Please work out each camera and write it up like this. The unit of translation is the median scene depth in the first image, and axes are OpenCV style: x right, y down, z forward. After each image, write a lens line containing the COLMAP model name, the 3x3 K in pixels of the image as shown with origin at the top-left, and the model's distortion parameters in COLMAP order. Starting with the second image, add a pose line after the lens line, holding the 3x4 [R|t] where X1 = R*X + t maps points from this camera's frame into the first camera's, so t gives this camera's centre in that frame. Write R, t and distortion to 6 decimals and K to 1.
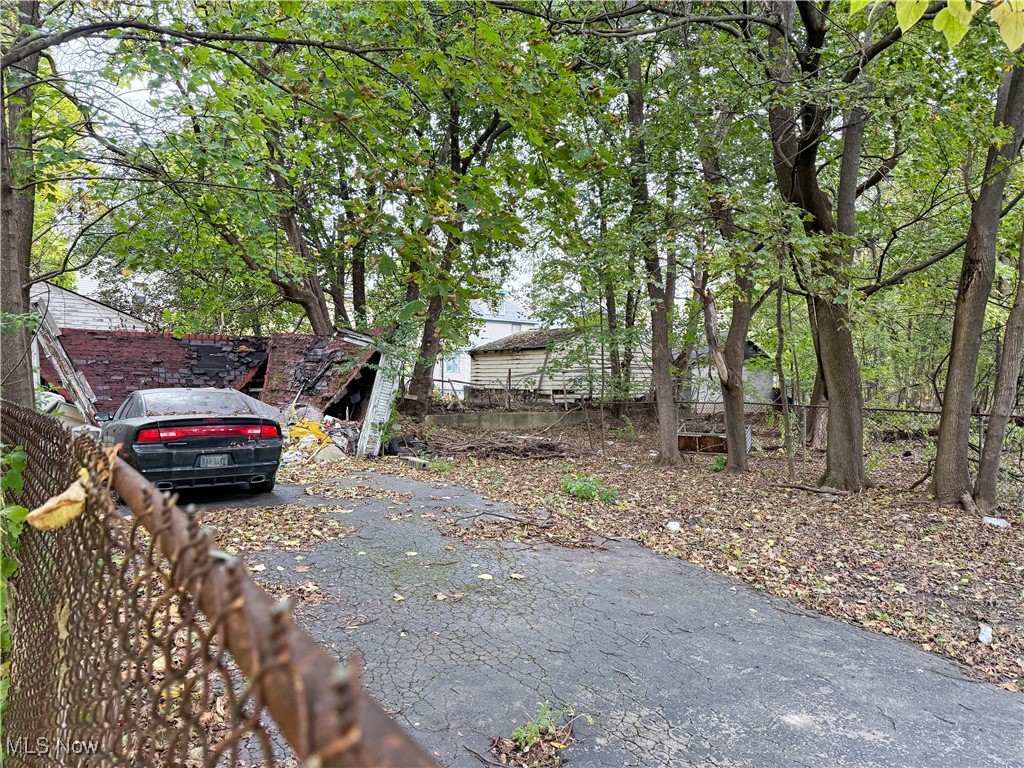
lens RADIAL K [[716.7, 0, 516.1], [0, 716.7, 387.4], [0, 0, 1]] dist [-0.010209, -0.002166]
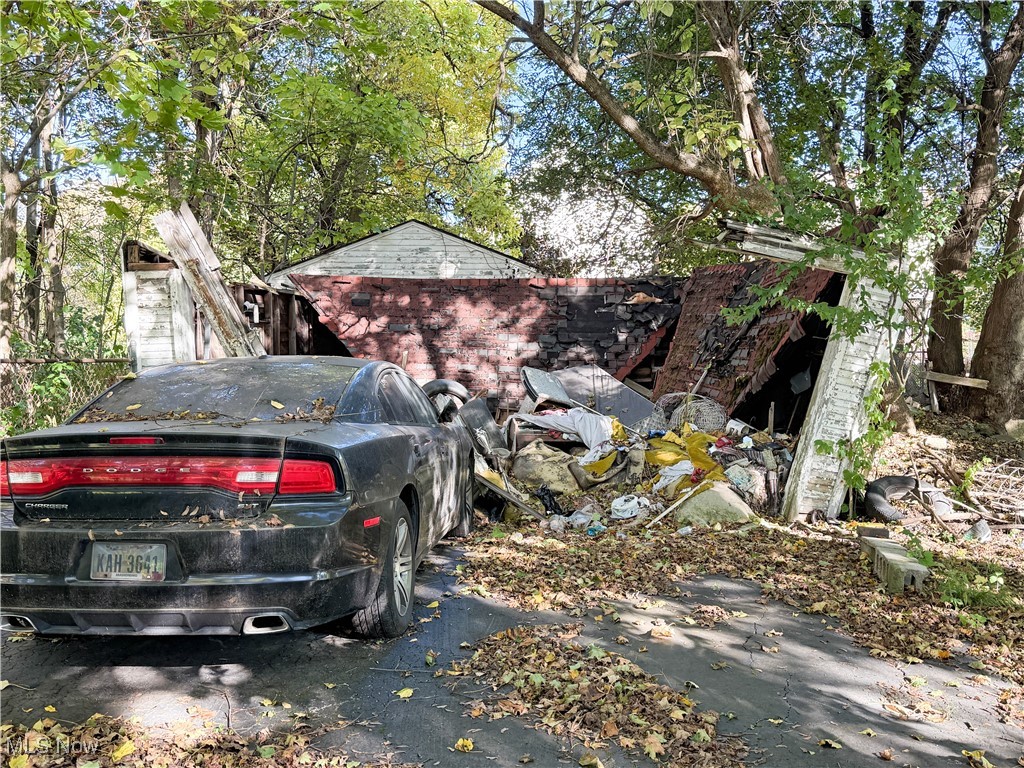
lens RADIAL K [[938.0, 0, 511.1], [0, 938.0, 388.3], [0, 0, 1]] dist [0.055070, 0.000000]
pose [[0.796023, 0.004781, -0.605248, -0.005891], [0.005644, 0.999867, 0.015321, 0.008603], [0.605240, -0.015612, 0.795890, 0.423613]]
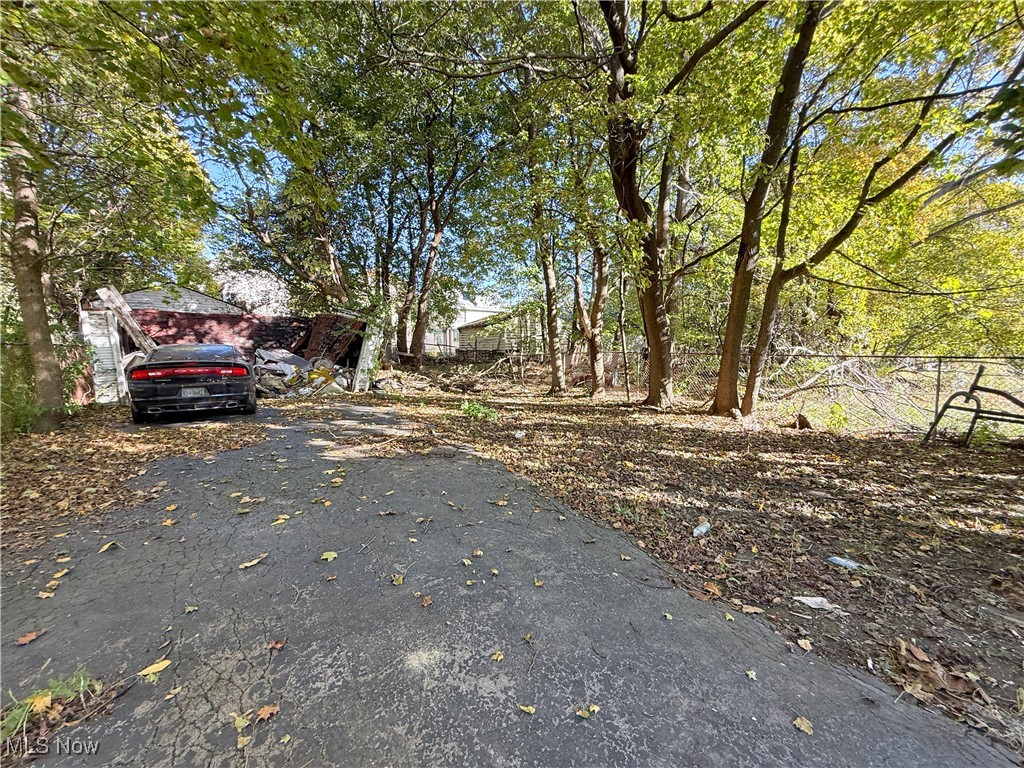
lens RADIAL K [[408.1, 0, 511.0], [0, 408.1, 391.1], [0, 0, 1]] dist [0.000447, -0.000037]
pose [[0.999893, -0.013142, 0.006447, 0.111605], [0.012485, 0.995579, 0.093089, 0.018626], [-0.007642, -0.092999, 0.995637, 0.109477]]
